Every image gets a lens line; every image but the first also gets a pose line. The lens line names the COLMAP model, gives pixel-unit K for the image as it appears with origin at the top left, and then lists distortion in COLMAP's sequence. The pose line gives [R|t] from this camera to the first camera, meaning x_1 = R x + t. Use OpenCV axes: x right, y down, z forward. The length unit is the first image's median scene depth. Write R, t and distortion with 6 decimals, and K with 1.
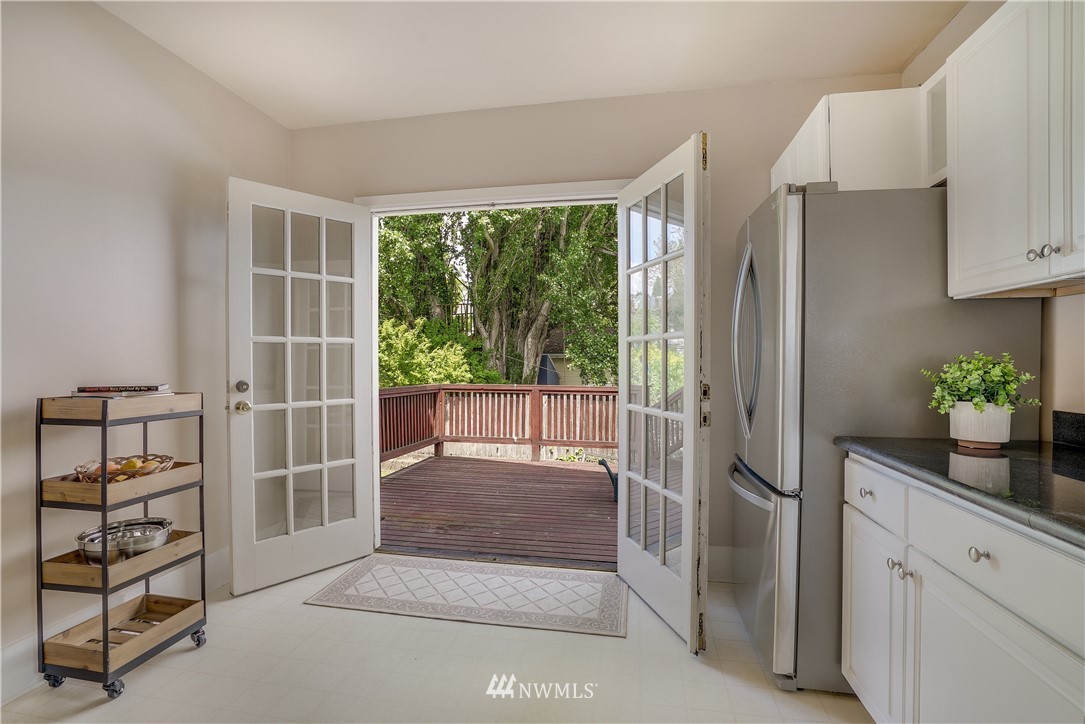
lens RADIAL K [[508.1, 0, 539.1], [0, 508.1, 365.5], [0, 0, 1]] dist [-0.033465, 0.002062]
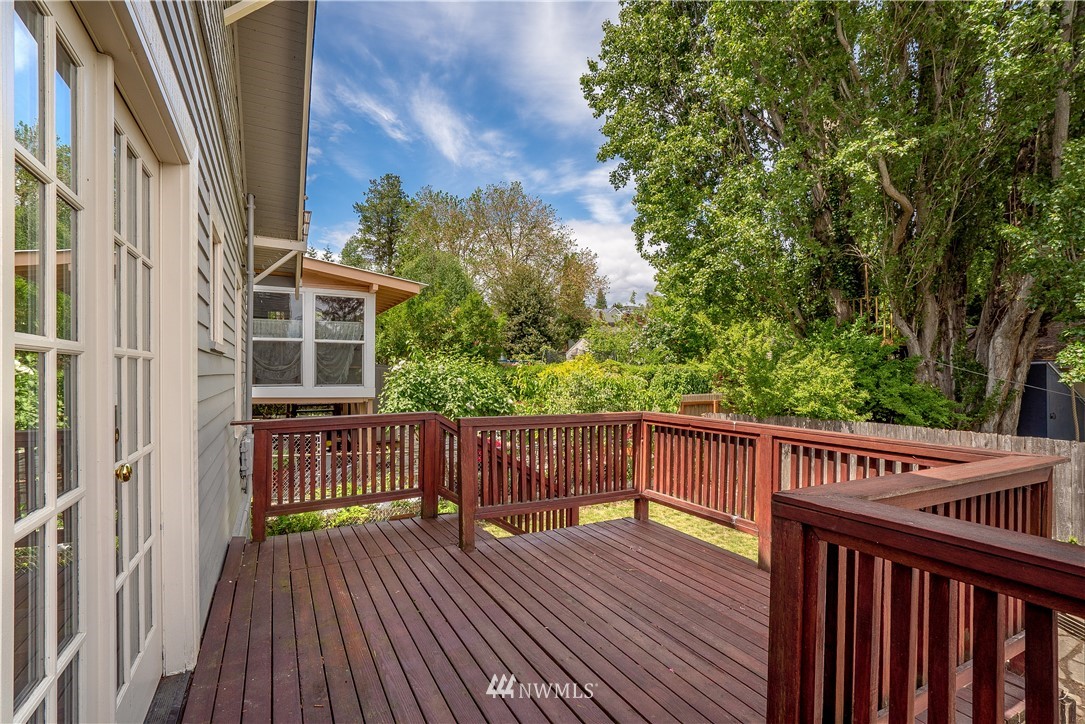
lens RADIAL K [[508.1, 0, 541.6], [0, 508.1, 369.2], [0, 0, 1]] dist [-0.033465, 0.002062]
pose [[0.651976, -0.001760, -0.758238, 0.097556], [-0.007430, 0.999934, -0.008709, -0.005922], [0.758203, 0.011312, 0.651920, 0.196993]]
